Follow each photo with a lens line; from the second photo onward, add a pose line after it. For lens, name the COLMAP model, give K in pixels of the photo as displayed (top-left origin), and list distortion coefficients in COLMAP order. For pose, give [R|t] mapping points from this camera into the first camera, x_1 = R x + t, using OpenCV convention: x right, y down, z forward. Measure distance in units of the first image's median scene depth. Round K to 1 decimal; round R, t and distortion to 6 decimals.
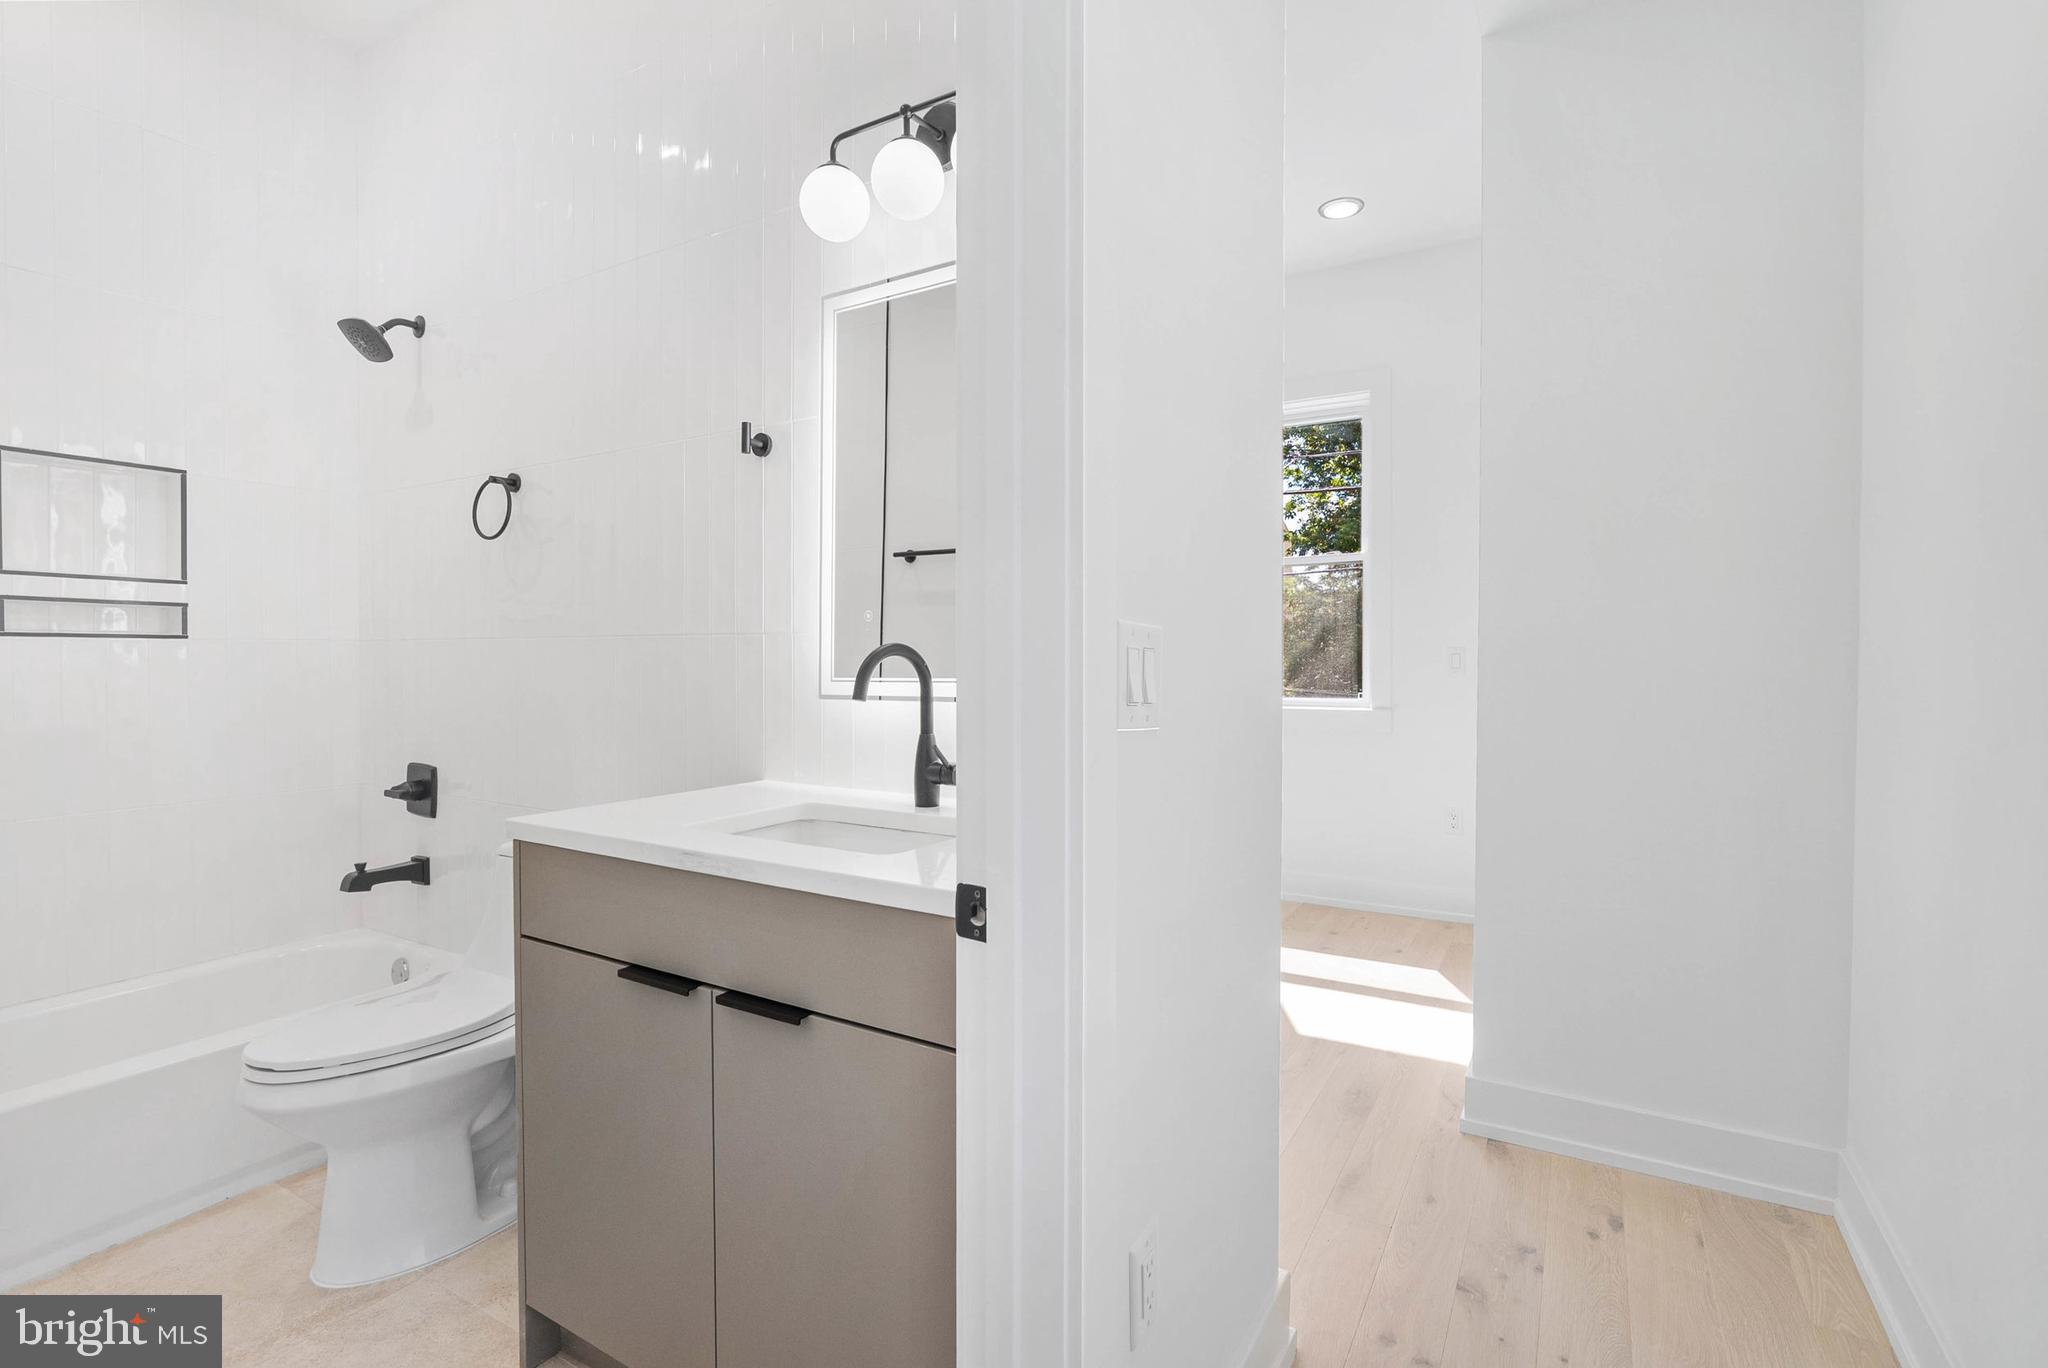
lens RADIAL K [[925.3, 0, 1027.3], [0, 925.3, 677.6], [0, 0, 1]] dist [-0.004860, 0.000765]
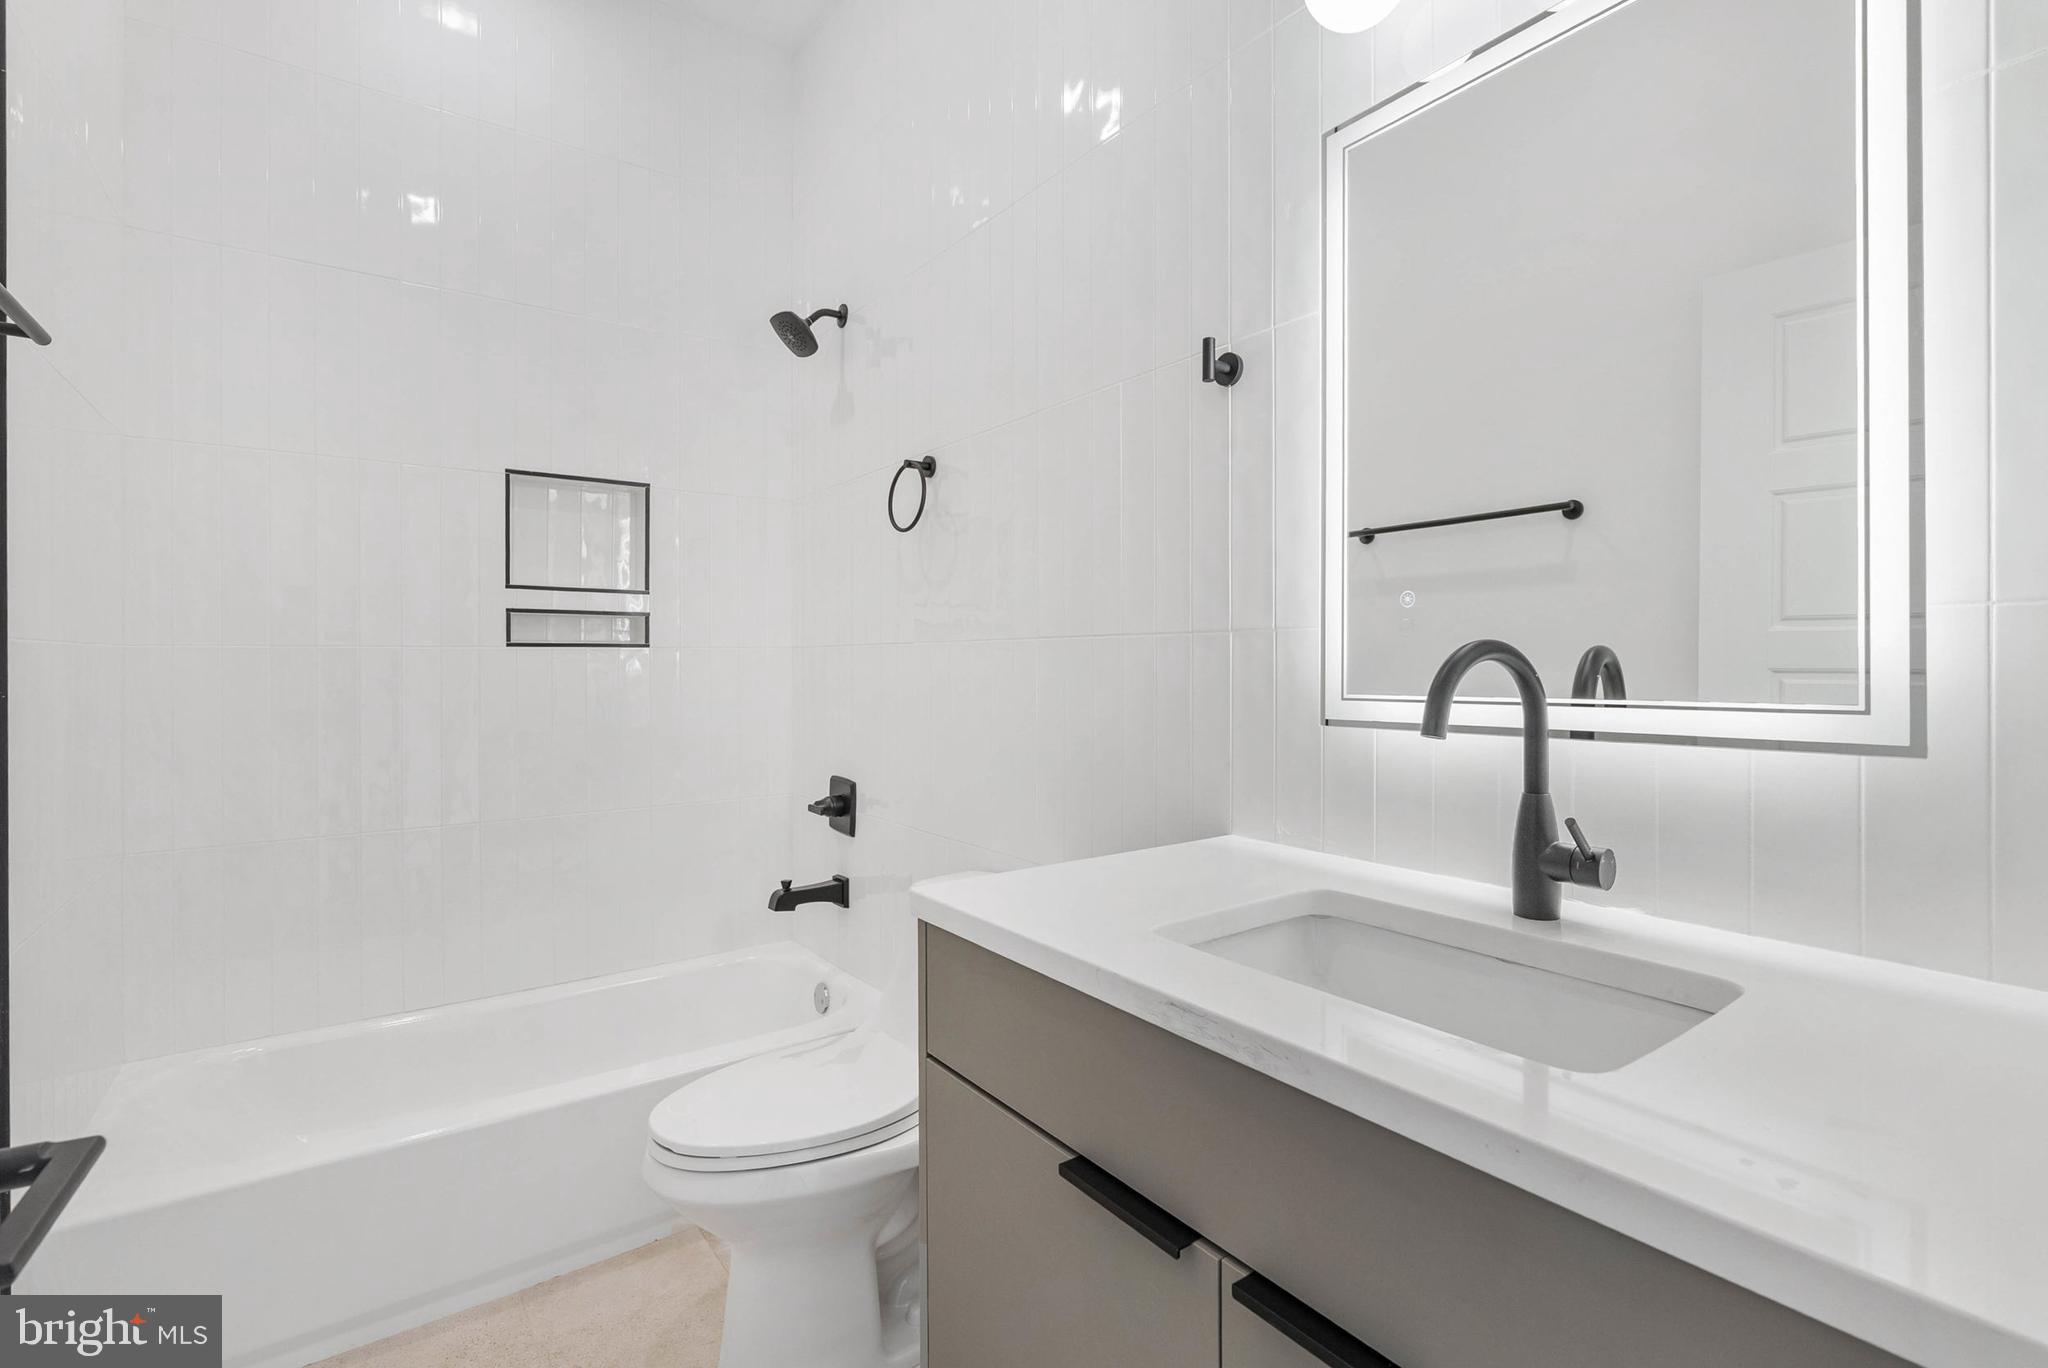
lens RADIAL K [[931.7, 0, 1032.2], [0, 931.7, 663.1], [0, 0, 1]] dist [-0.012360, -0.000265]
pose [[0.919565, -0.004598, -0.392910, -0.136619], [-0.003445, 0.999799, -0.019764, -0.007272], [0.392922, 0.019528, 0.919365, 0.263648]]
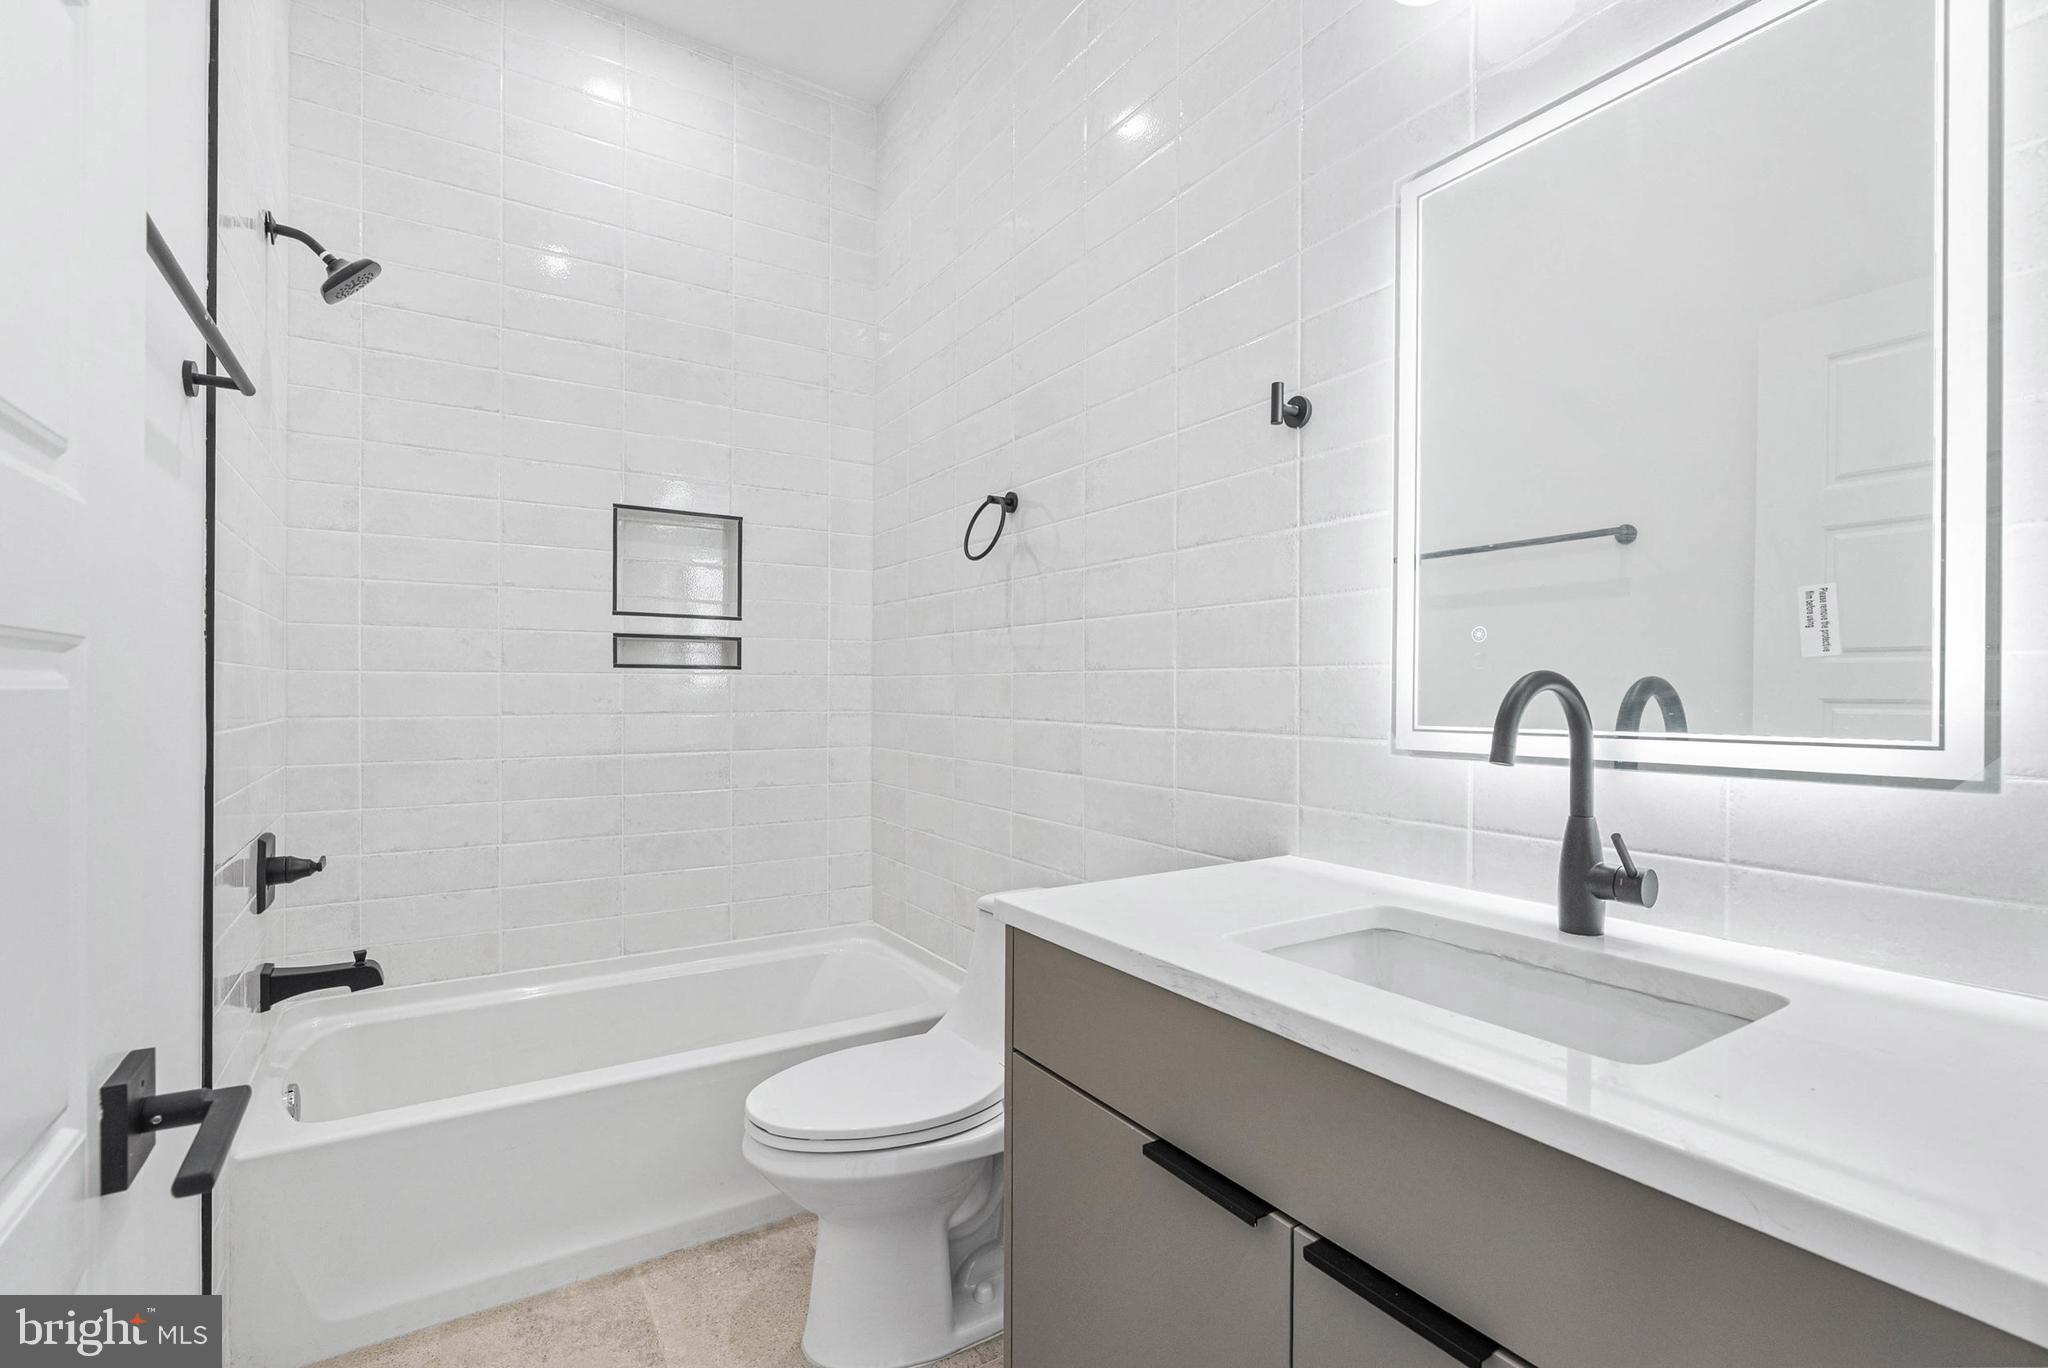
lens RADIAL K [[939.6, 0, 1024.0], [0, 939.6, 684.0], [0, 0, 1]] dist [-0.021604, -0.000392]
pose [[0.895144, 0.004977, -0.445750, -0.137080], [-0.016227, 0.999639, -0.021427, -0.008421], [0.445482, 0.026413, 0.894901, 0.210410]]
